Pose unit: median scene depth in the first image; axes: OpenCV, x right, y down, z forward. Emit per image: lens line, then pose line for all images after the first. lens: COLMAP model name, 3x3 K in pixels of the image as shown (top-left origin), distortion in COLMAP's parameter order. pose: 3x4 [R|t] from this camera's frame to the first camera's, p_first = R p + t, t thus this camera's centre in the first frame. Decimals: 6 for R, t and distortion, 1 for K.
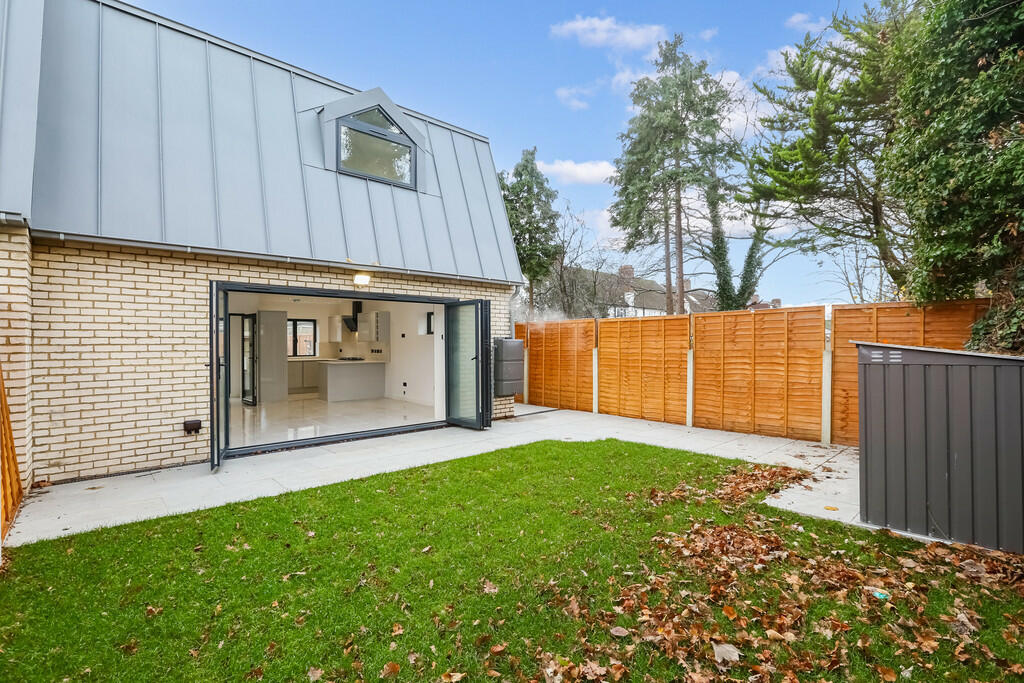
lens RADIAL K [[468.4, 0, 507.5], [0, 468.4, 338.3], [0, 0, 1]] dist [-0.032603, 0.003763]
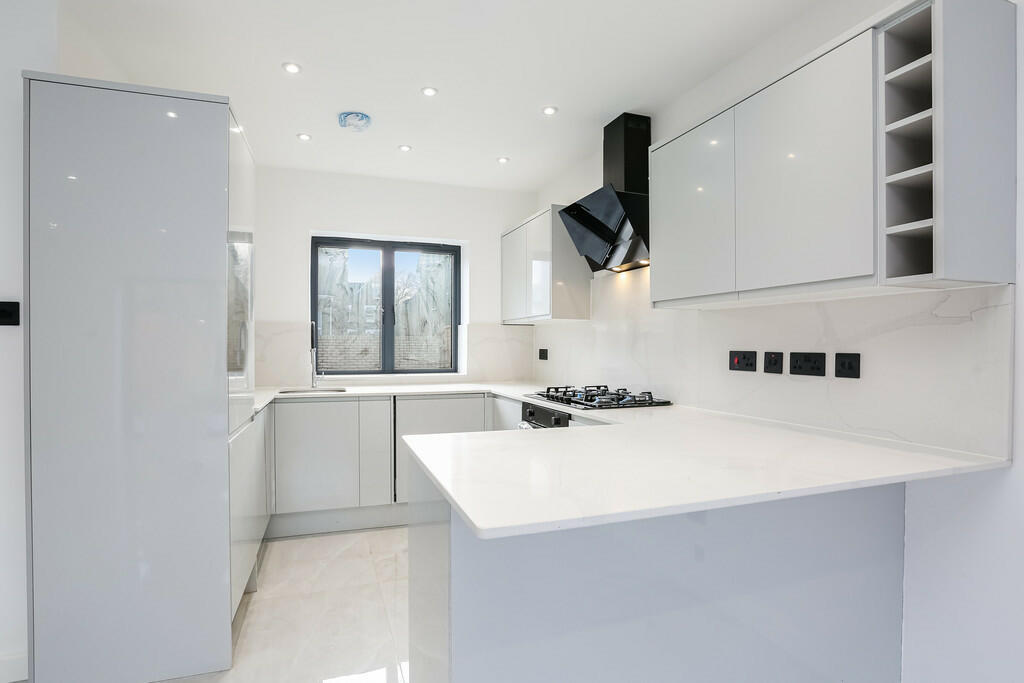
lens RADIAL K [[488.8, 0, 488.5], [0, 488.8, 348.2], [0, 0, 1]] dist [-0.015256, 0.000300]
pose [[0.915943, 0.011721, -0.401137, -0.295944], [-0.006989, 0.999888, 0.013258, 0.020744], [0.401247, -0.009340, 0.915922, 0.788470]]
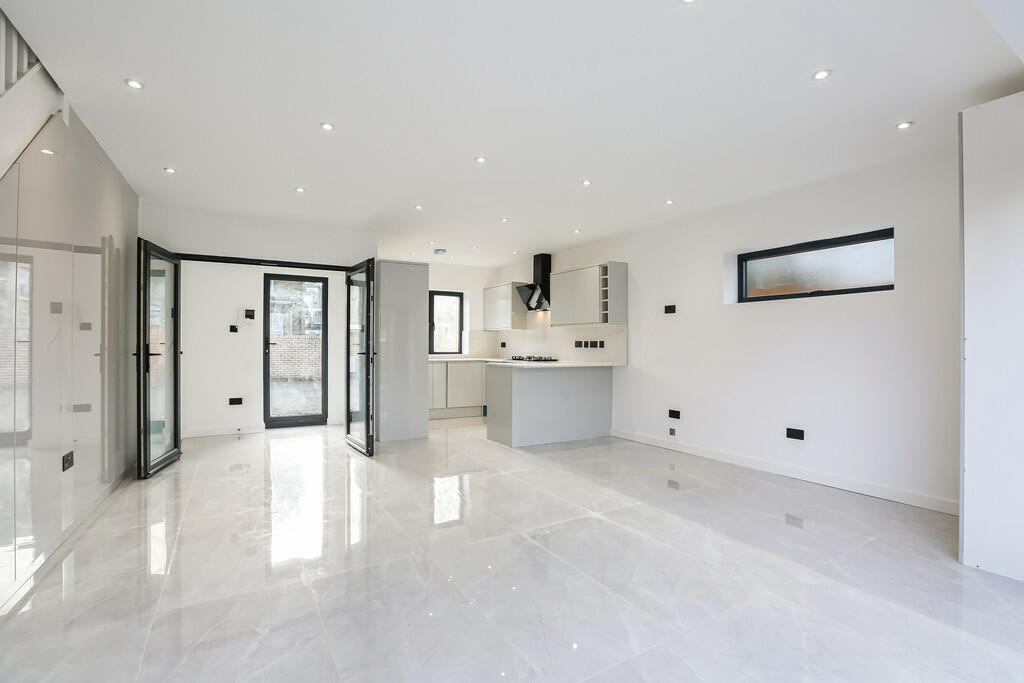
lens RADIAL K [[468.4, 0, 513.5], [0, 468.4, 348.3], [0, 0, 1]] dist [-0.032603, 0.003763]
pose [[0.983925, 0.009920, -0.178306, -0.261121], [-0.008360, 0.999920, 0.009495, 0.026941], [0.178386, -0.007852, 0.983929, 0.458676]]
